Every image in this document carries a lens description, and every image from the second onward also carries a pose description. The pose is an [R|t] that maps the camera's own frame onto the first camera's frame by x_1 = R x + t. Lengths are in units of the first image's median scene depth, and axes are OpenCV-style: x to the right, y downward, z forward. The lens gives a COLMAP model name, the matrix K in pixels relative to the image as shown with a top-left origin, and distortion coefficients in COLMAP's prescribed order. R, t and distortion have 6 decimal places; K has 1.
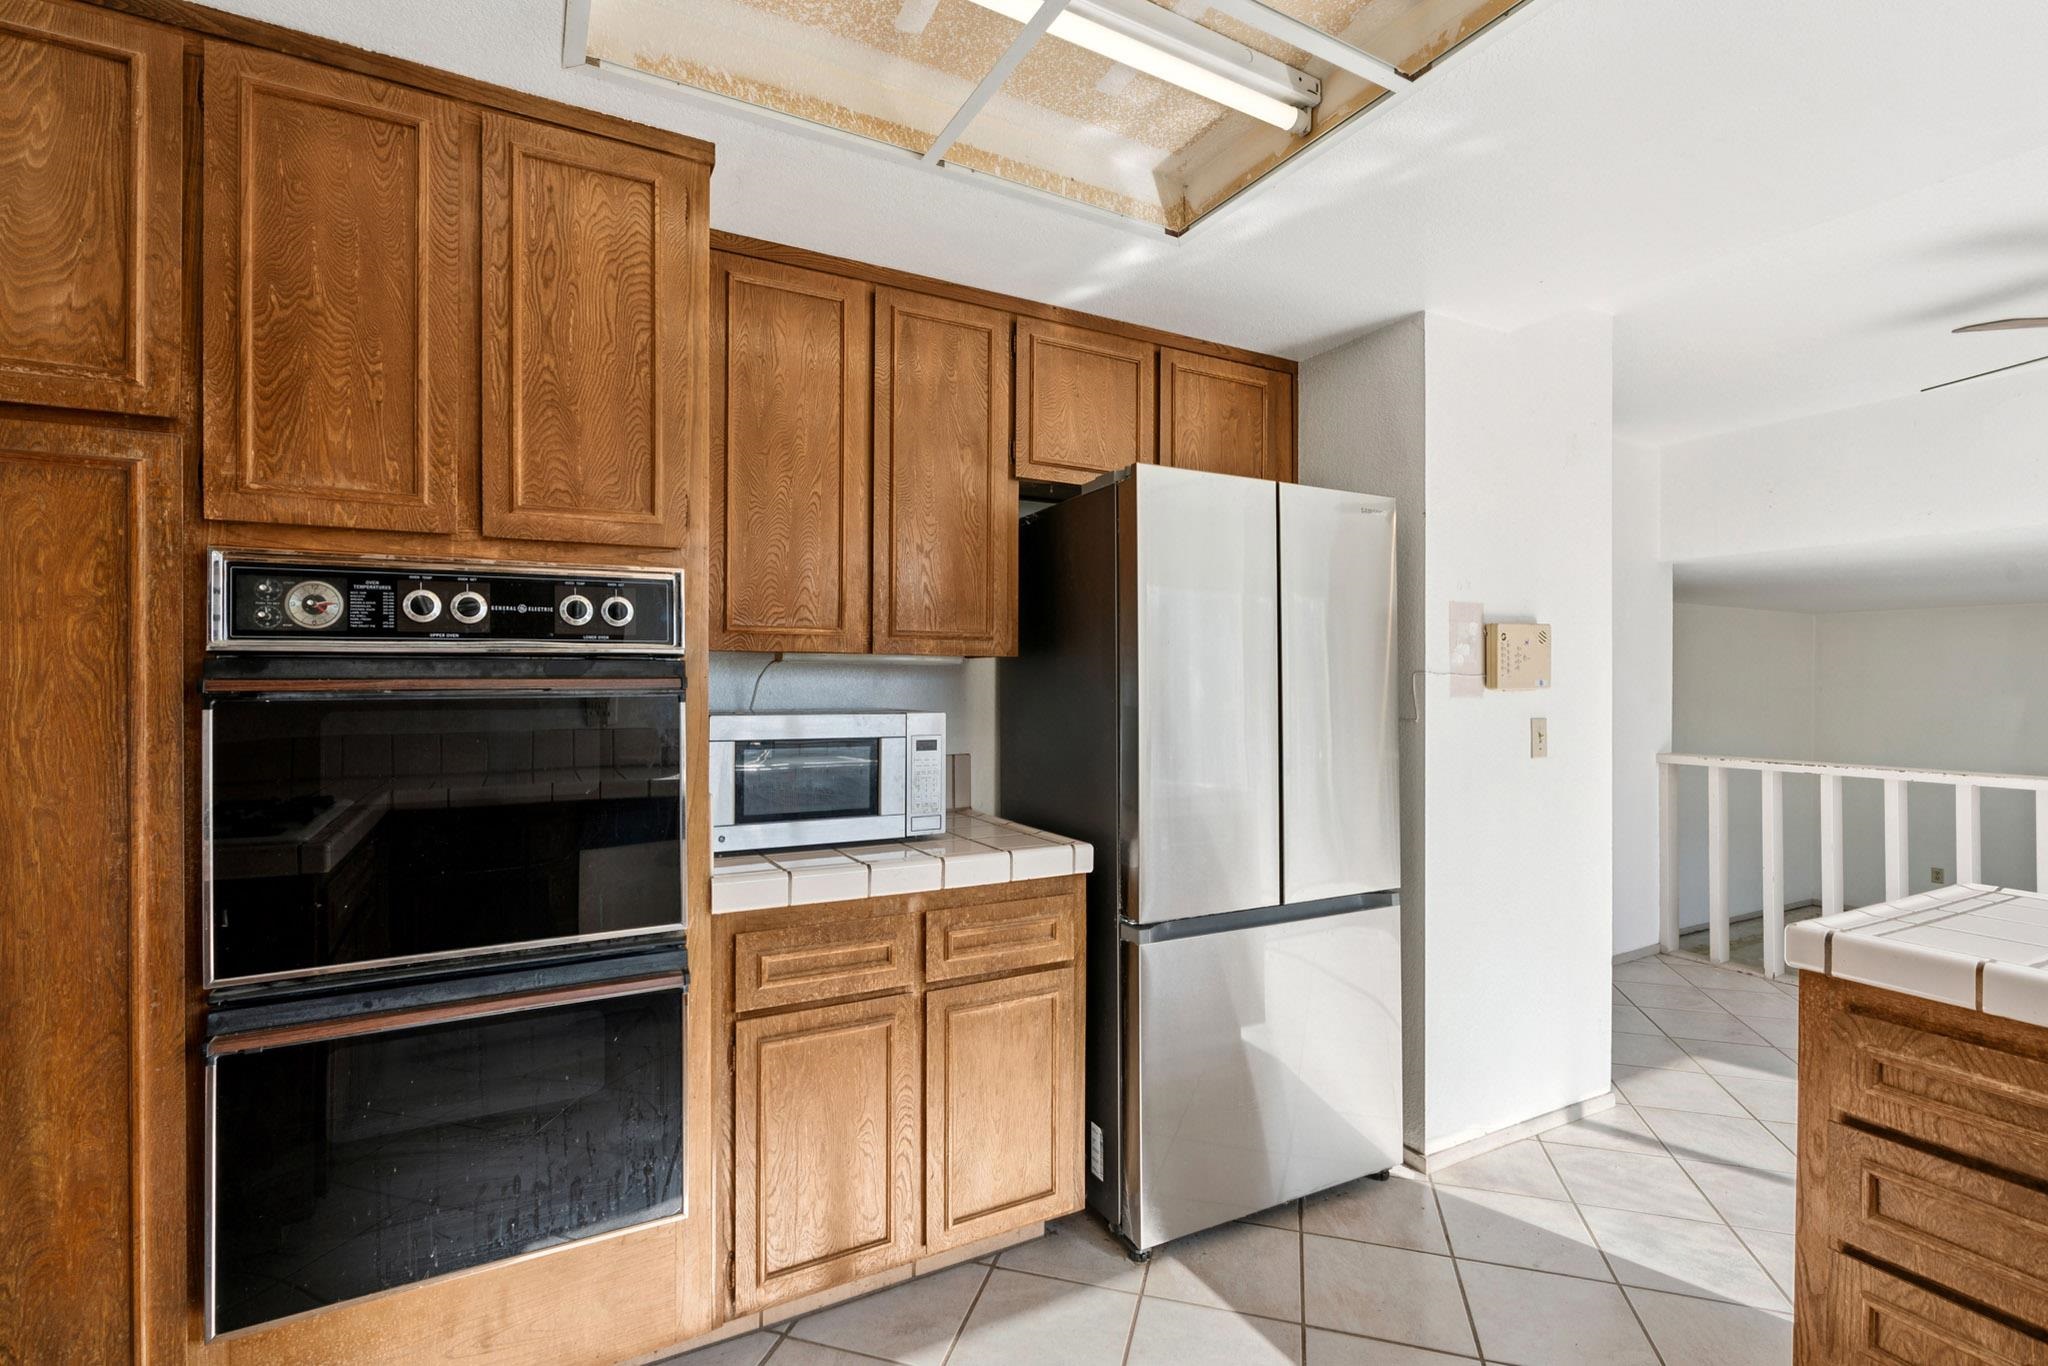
lens RADIAL K [[915.1, 0, 1024.0], [0, 915.1, 683.0], [0, 0, 1]] dist [-0.011429, 0.000131]
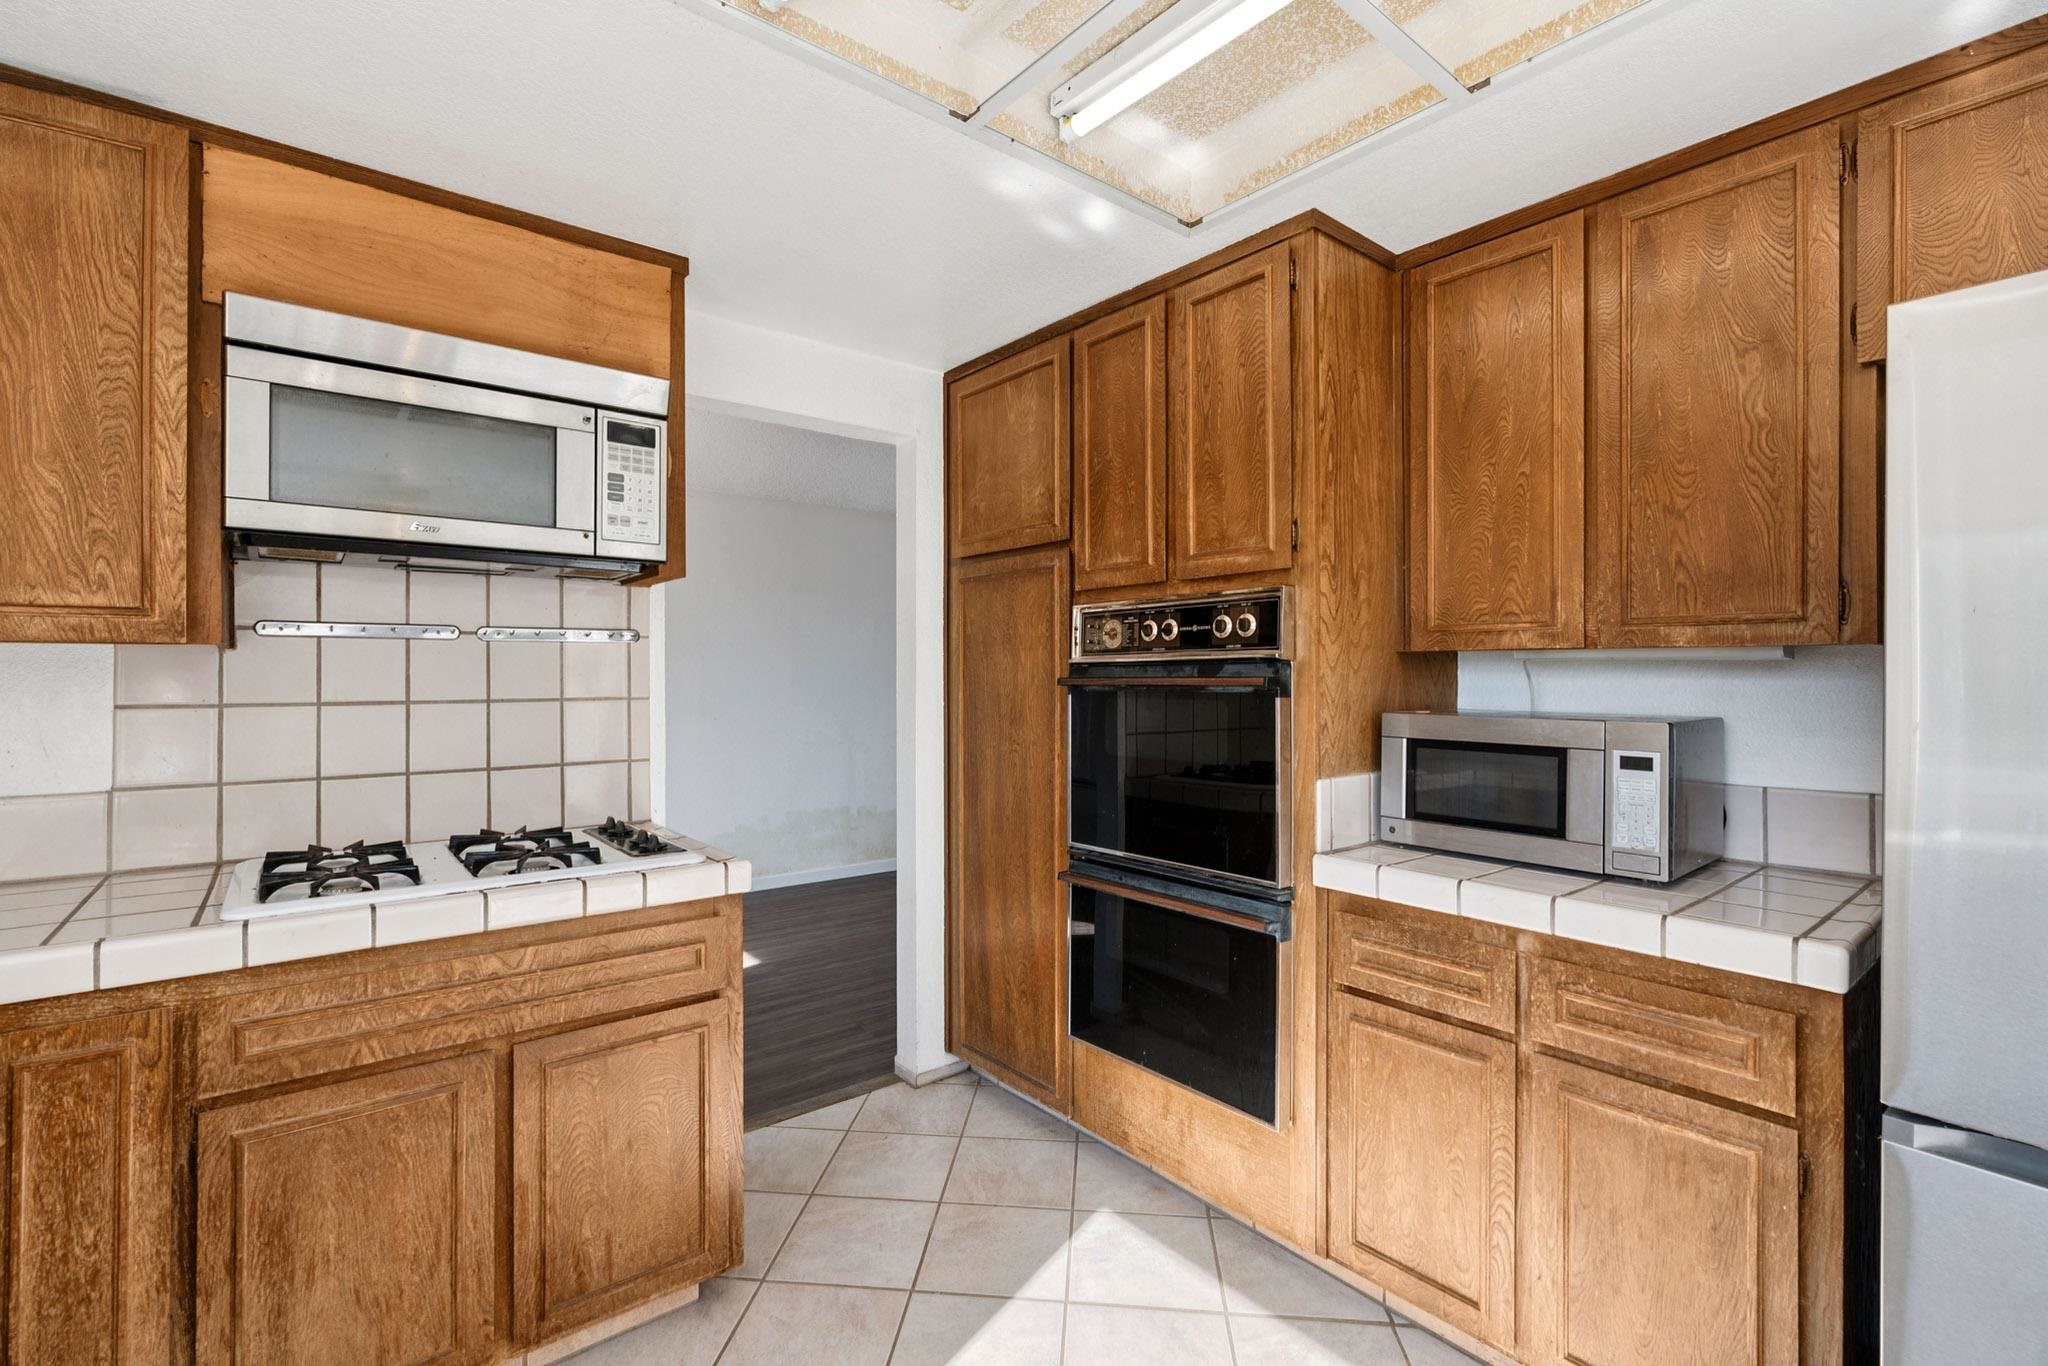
lens RADIAL K [[915.1, 0, 1024.0], [0, 915.1, 683.0], [0, 0, 1]] dist [-0.011429, 0.000131]
pose [[0.185829, 0.002951, -0.982578, 0.681587], [-0.008138, 0.999966, 0.001465, 0.002814], [0.982548, 0.007724, 0.185847, 0.417351]]
